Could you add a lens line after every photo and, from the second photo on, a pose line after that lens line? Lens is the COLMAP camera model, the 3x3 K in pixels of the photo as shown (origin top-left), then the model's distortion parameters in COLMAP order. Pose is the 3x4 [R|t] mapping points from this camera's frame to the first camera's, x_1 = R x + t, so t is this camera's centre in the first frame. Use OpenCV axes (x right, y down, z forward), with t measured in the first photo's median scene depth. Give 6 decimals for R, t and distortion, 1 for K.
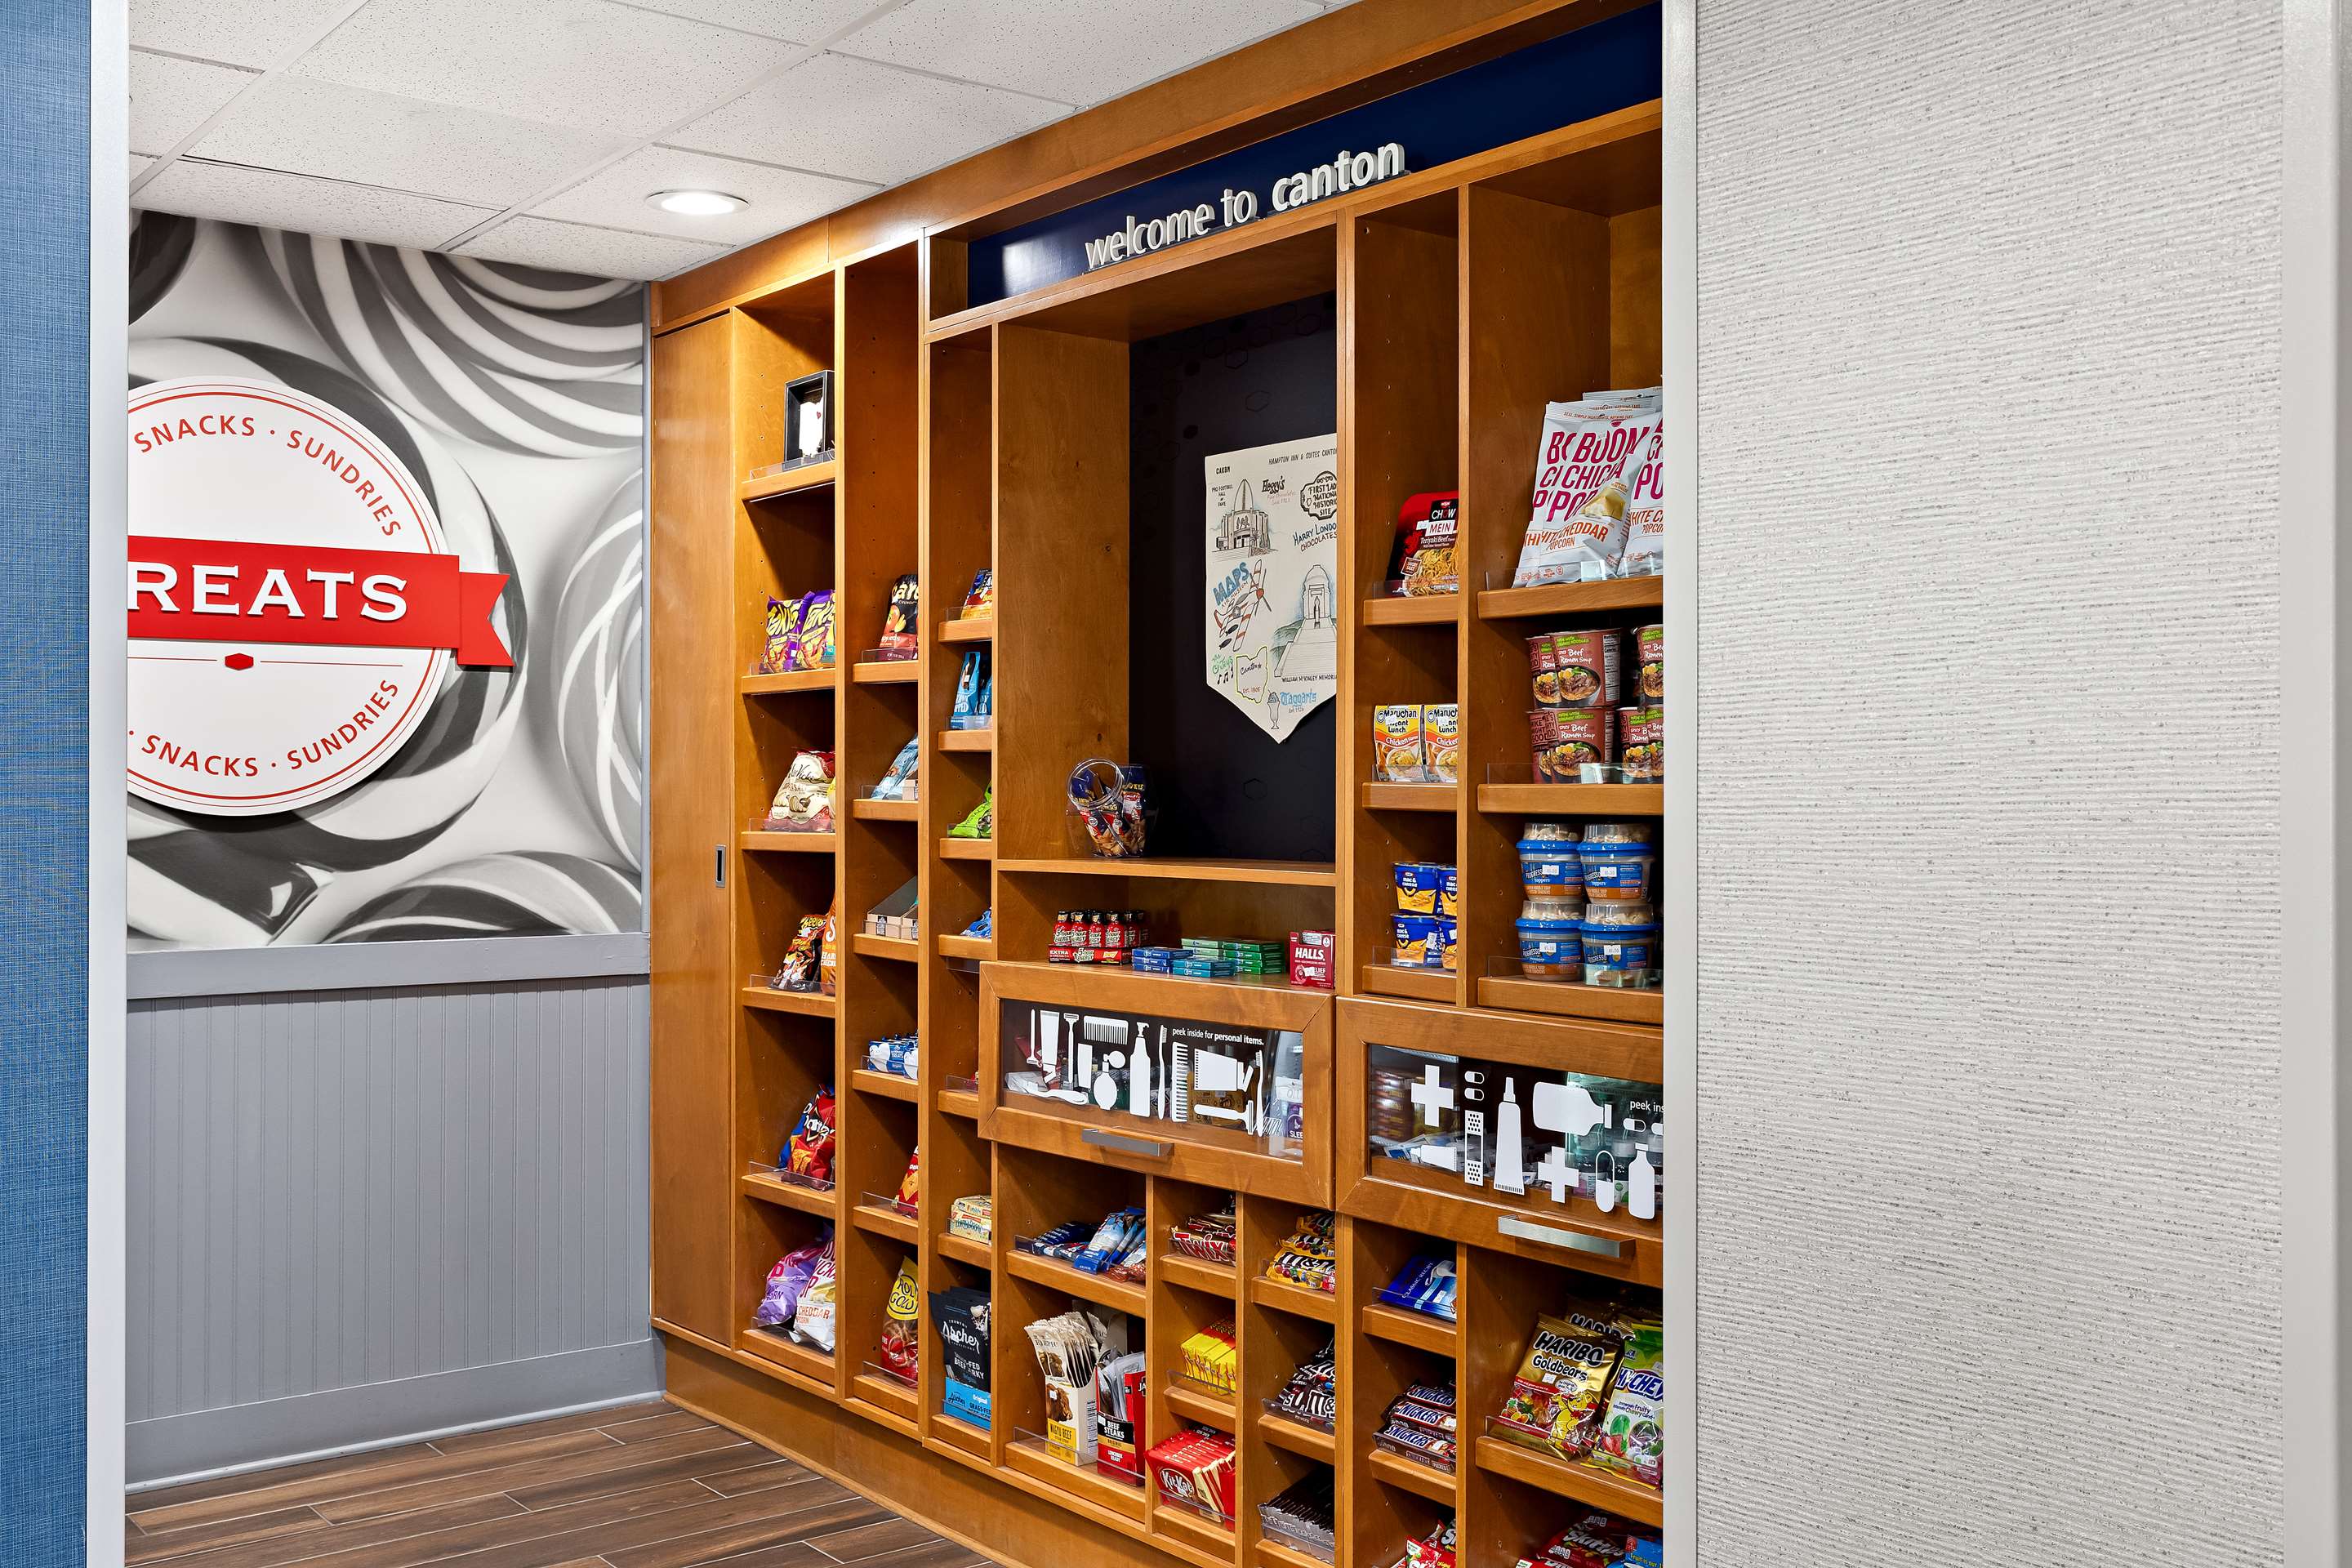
lens RADIAL K [[2286.8, 0, 1252.4], [0, 2286.8, 784.8], [0, 0, 1]] dist [0.011068, -0.012700]
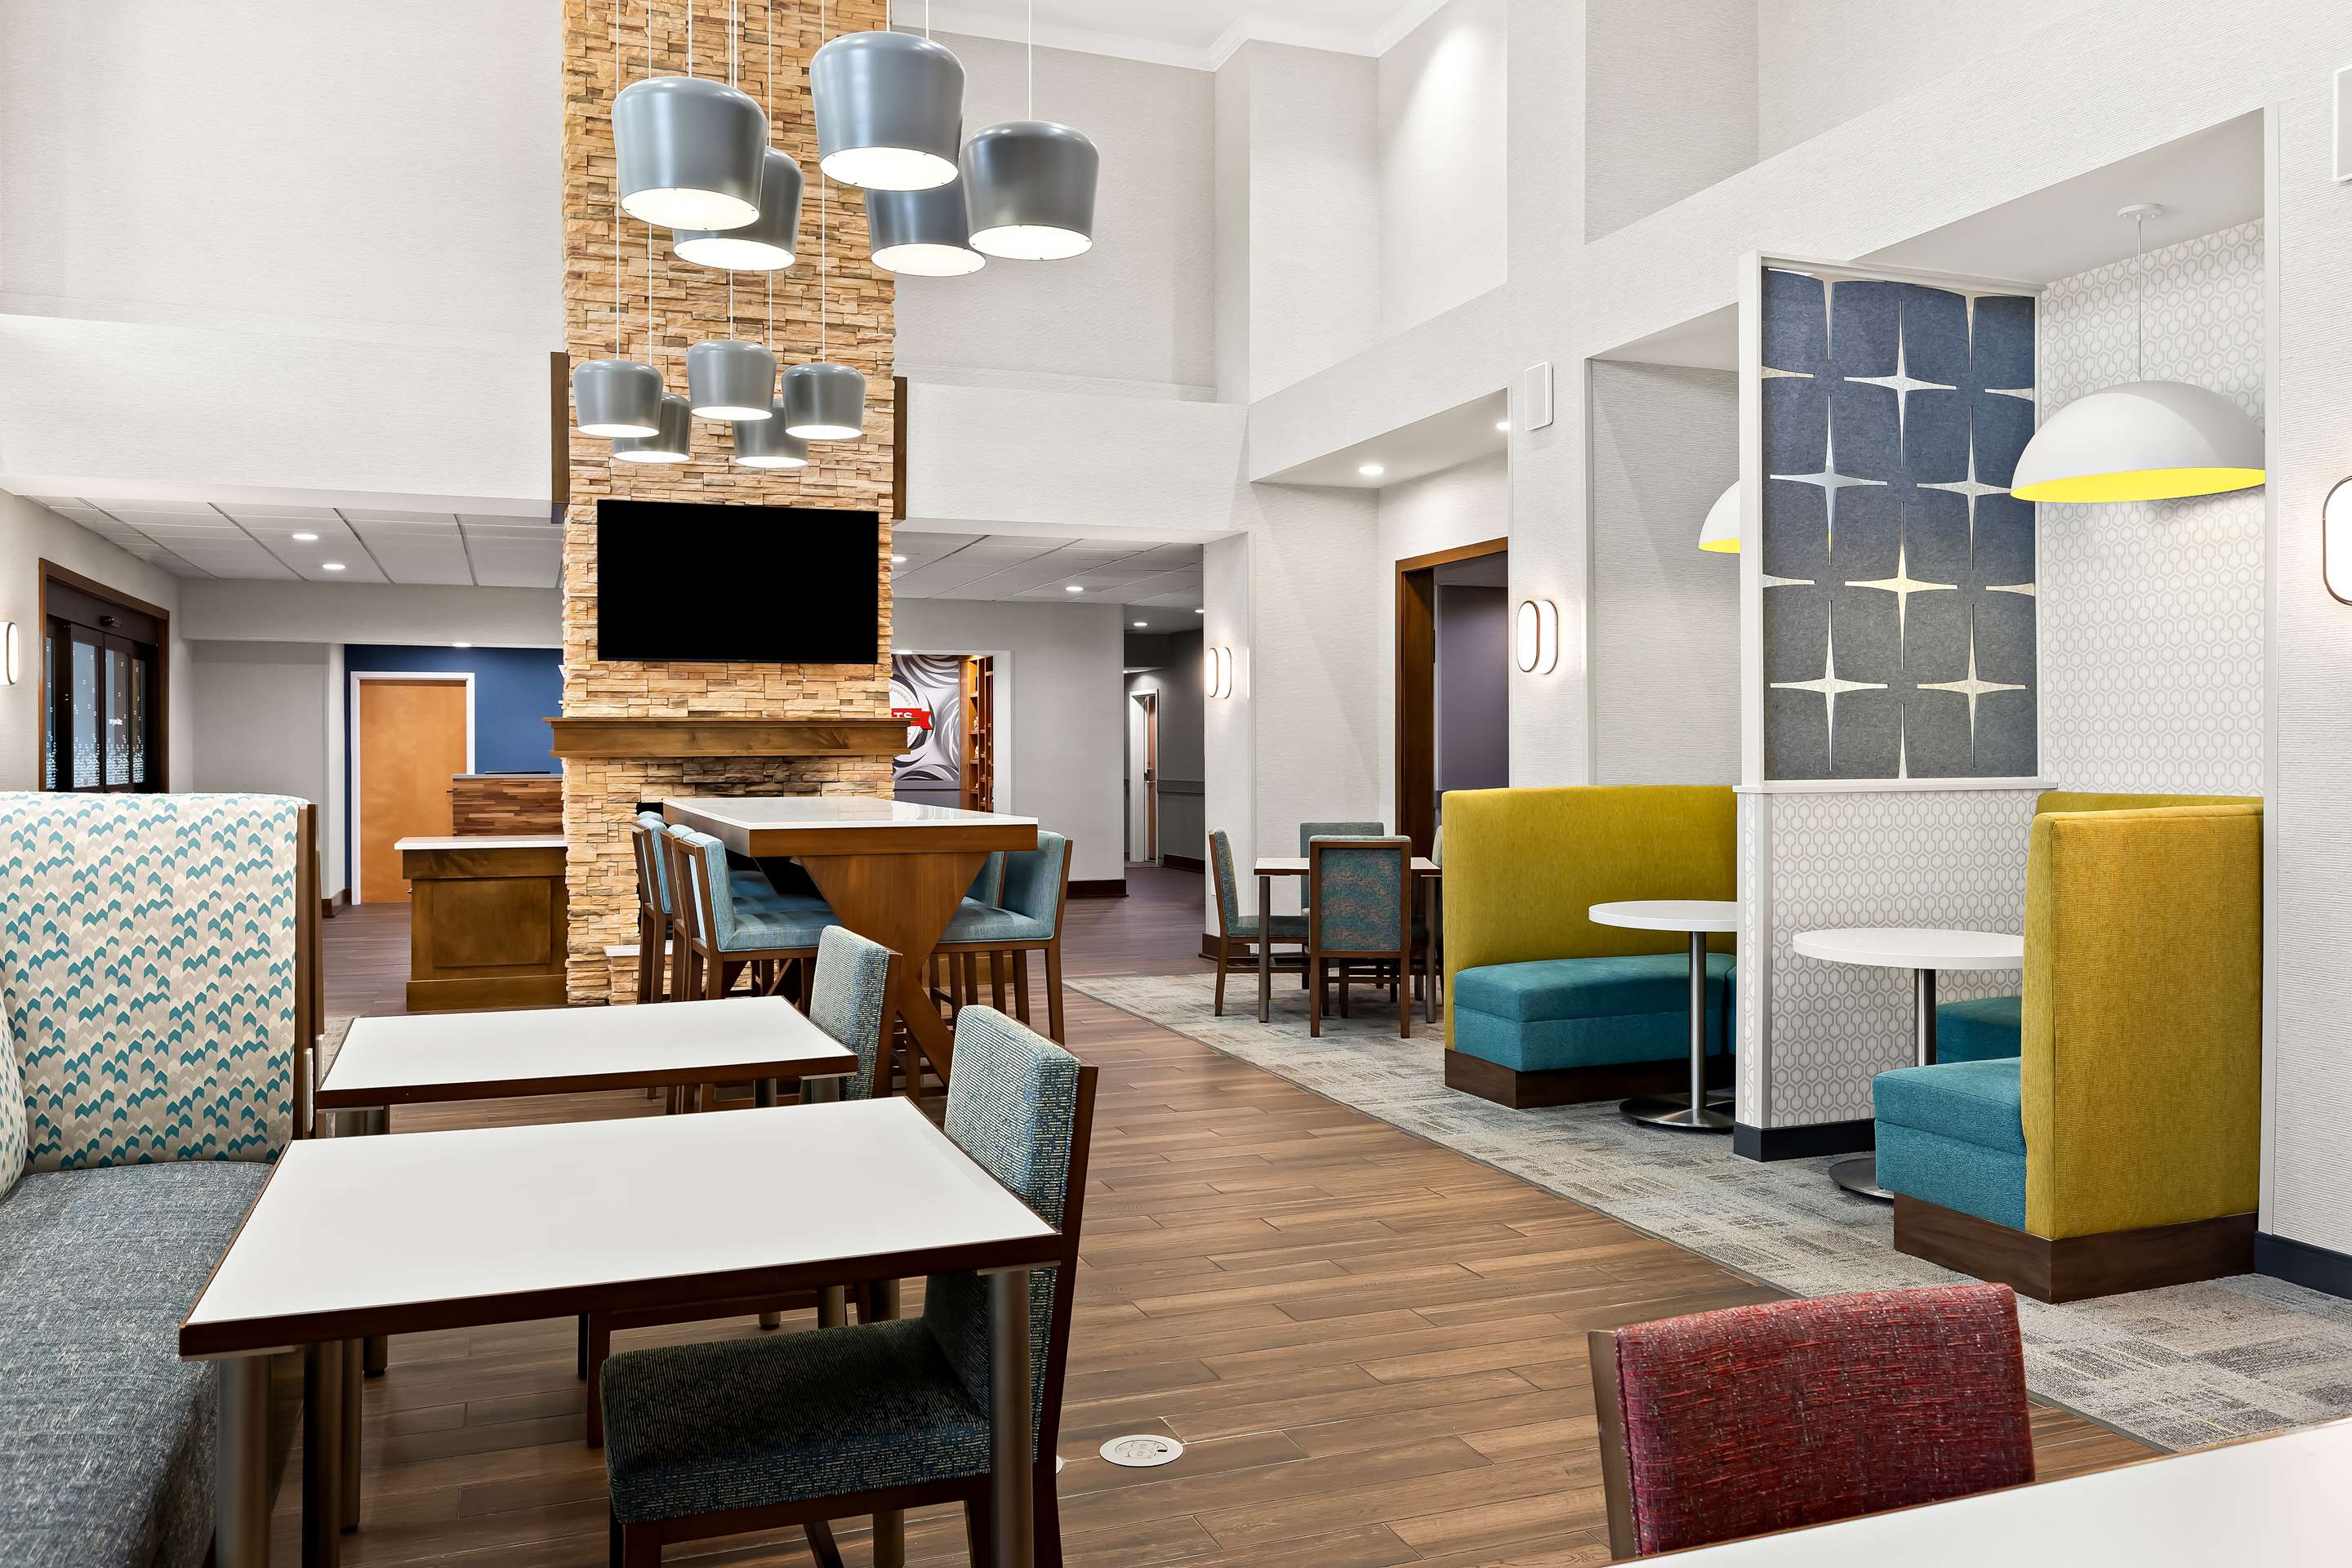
lens RADIAL K [[1825.8, 0, 1237.4], [0, 1825.8, 755.8], [0, 0, 1]] dist [0.002788, -0.000602]
pose [[0.955304, -0.003353, -0.295607, 1.758979], [0.004977, 0.999976, 0.004741, -0.006931], [0.295584, -0.006000, 0.955298, -3.103259]]
